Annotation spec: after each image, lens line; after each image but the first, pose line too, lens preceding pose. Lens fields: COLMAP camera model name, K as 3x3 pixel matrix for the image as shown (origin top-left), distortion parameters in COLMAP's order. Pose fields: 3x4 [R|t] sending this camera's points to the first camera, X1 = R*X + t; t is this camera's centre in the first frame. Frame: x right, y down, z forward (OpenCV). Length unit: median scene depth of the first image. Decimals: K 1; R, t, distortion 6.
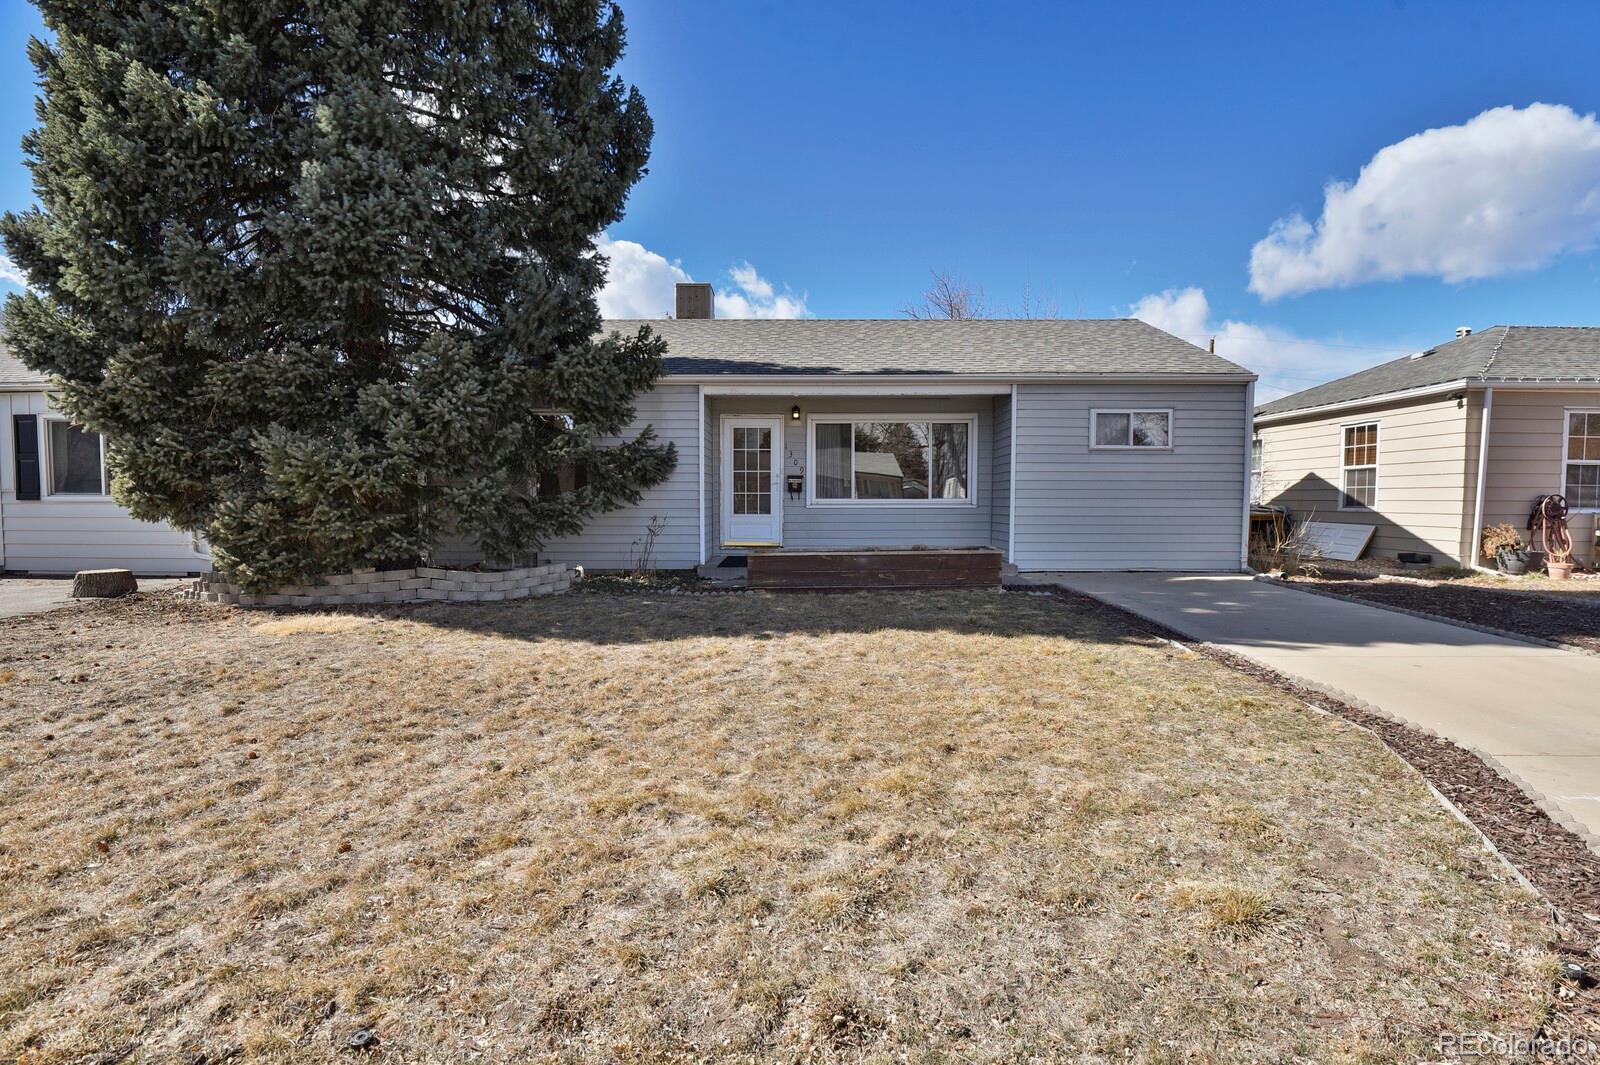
lens RADIAL K [[783.2, 0, 800.7], [0, 783.2, 533.8], [0, 0, 1]] dist [-0.027790, -0.001640]
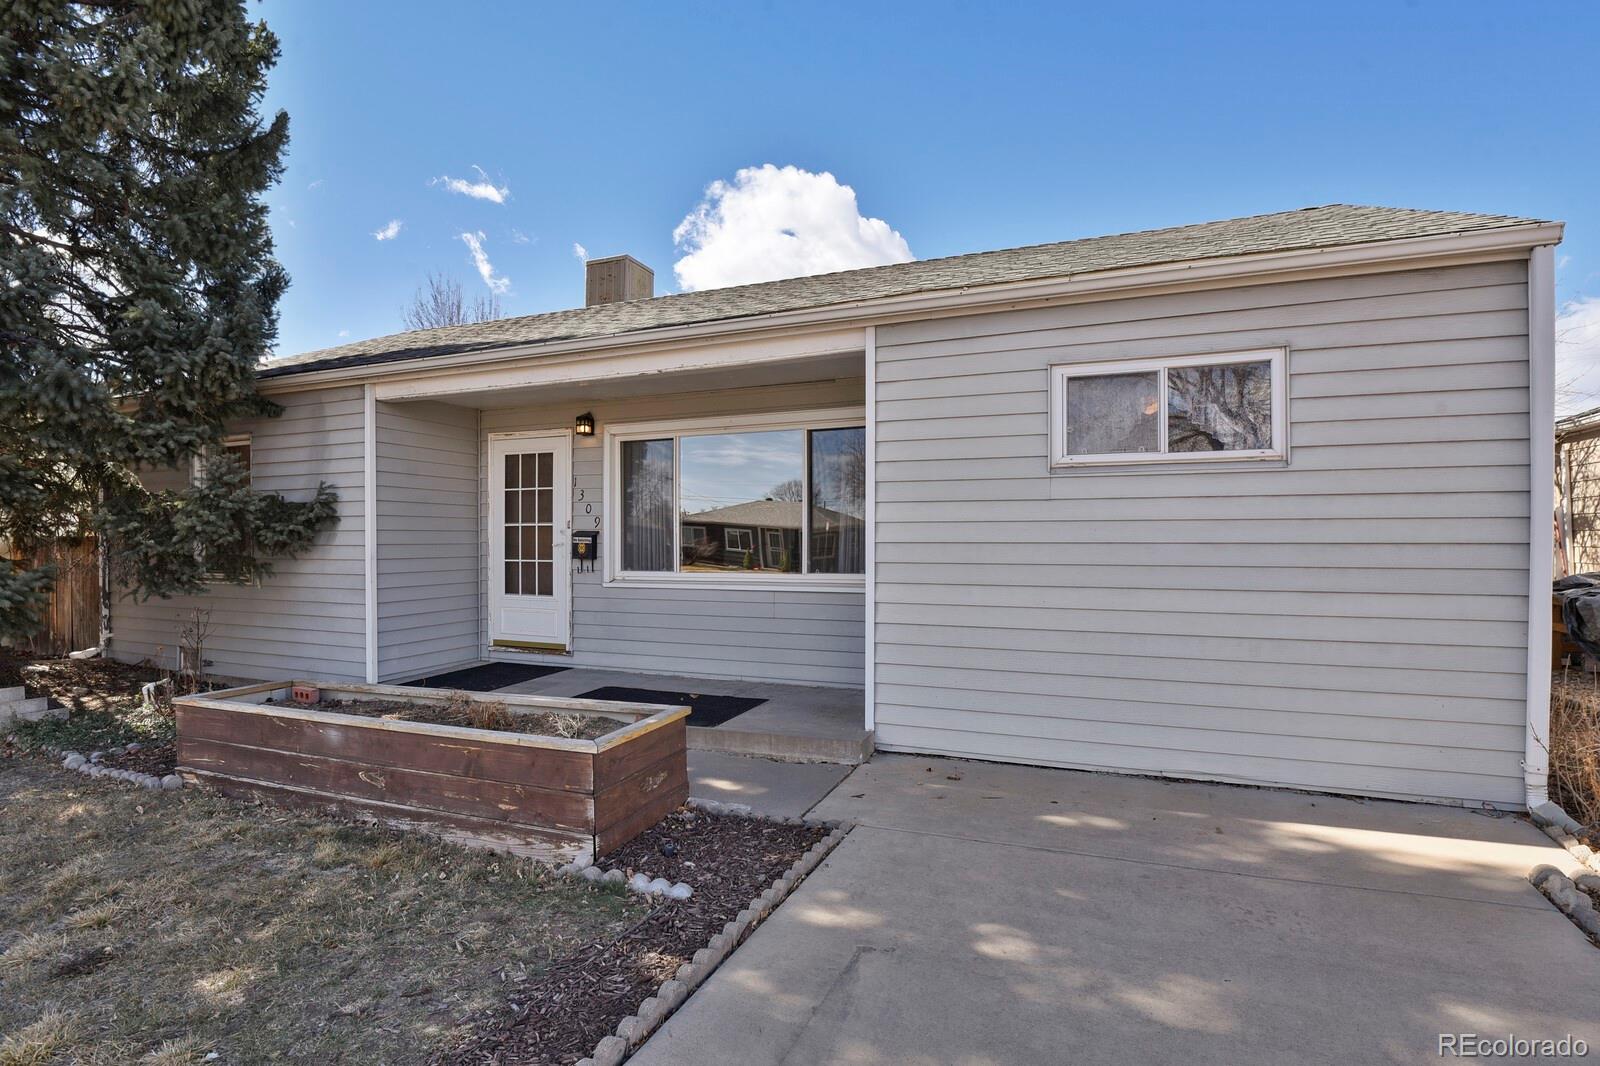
lens RADIAL K [[783.2, 0, 798.8], [0, 783.2, 534.4], [0, 0, 1]] dist [-0.027790, -0.001640]
pose [[0.929204, -0.003540, -0.369551, 0.357486], [-0.016597, 0.998545, -0.051299, -0.044522], [0.369196, 0.053801, 0.927793, 0.516732]]
